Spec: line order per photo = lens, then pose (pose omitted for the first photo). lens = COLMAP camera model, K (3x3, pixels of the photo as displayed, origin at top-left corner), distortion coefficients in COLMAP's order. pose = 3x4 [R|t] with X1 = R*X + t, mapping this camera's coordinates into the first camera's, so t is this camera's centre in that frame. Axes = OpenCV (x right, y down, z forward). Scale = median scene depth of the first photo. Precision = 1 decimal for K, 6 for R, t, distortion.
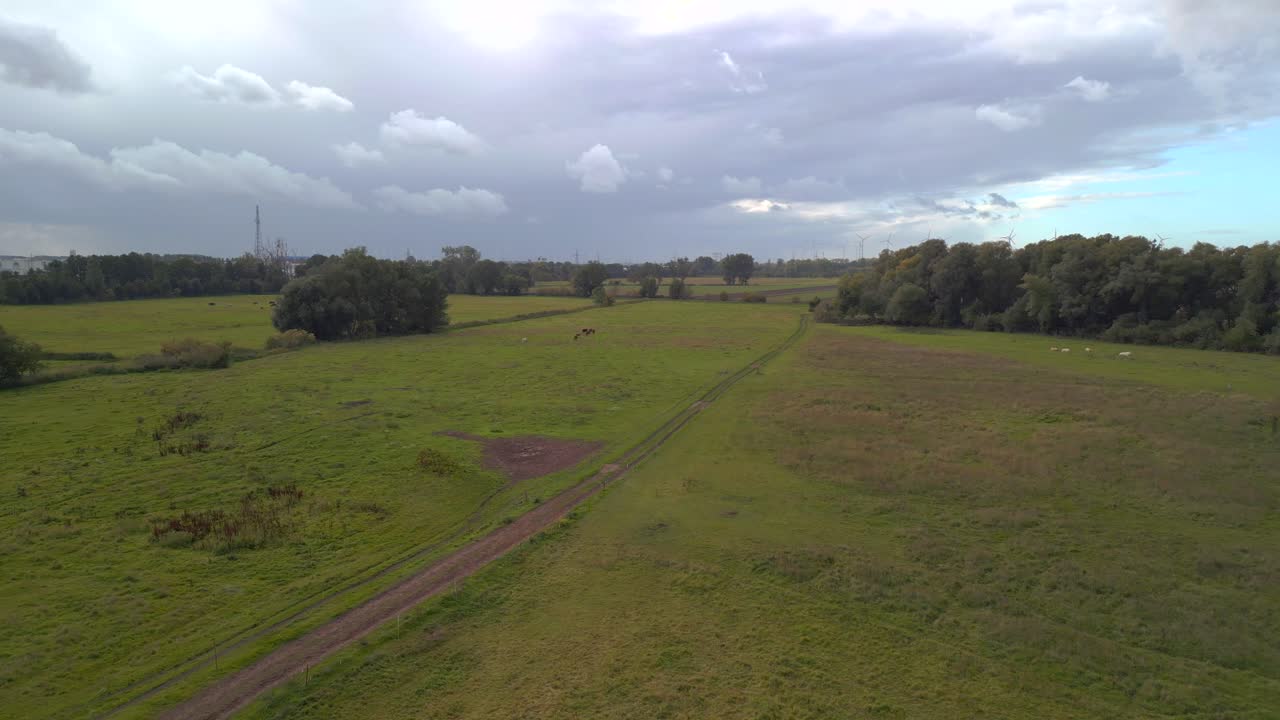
lens RADIAL K [[953.9, 0, 640.0], [0, 953.9, 360.0], [0, 0, 1]] dist [0.077410, -0.076893]
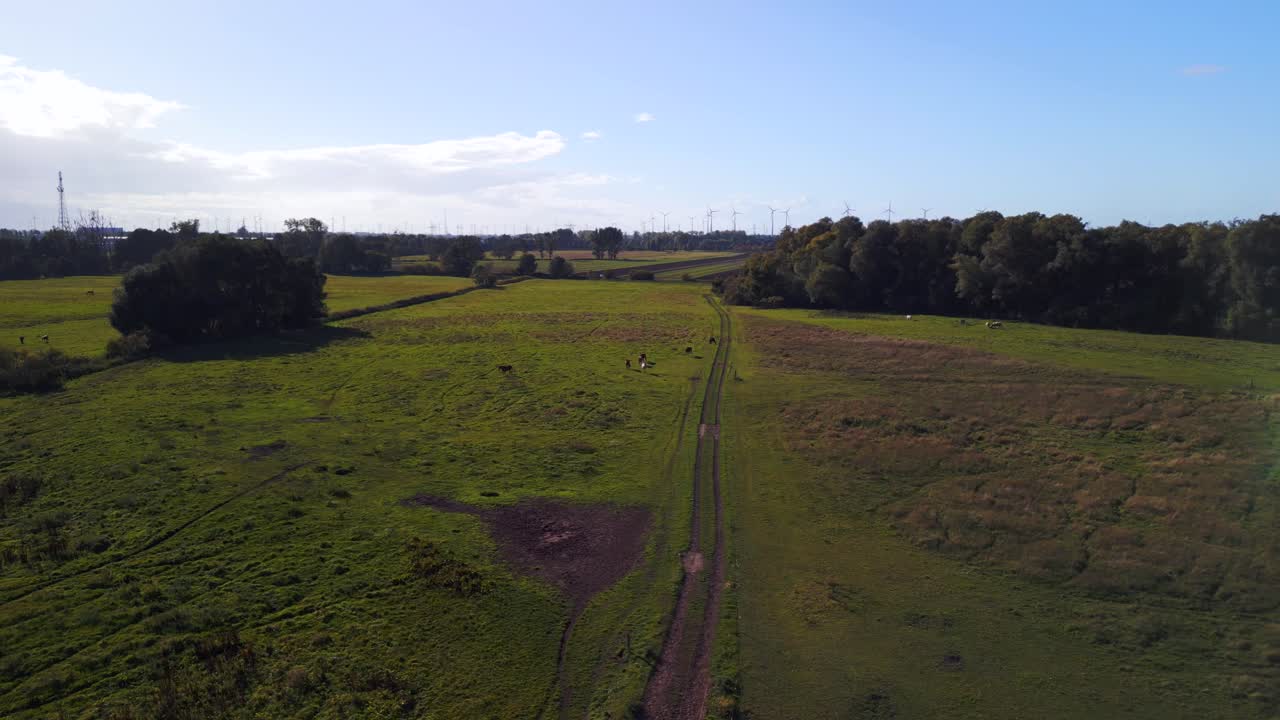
lens RADIAL K [[953.9, 0, 640.0], [0, 953.9, 360.0], [0, 0, 1]] dist [0.077410, -0.076893]
pose [[0.987057, -0.023287, 0.158671, -0.060029], [0.018456, 0.999322, 0.031854, -0.019604], [-0.159305, -0.028513, 0.986818, 0.105008]]
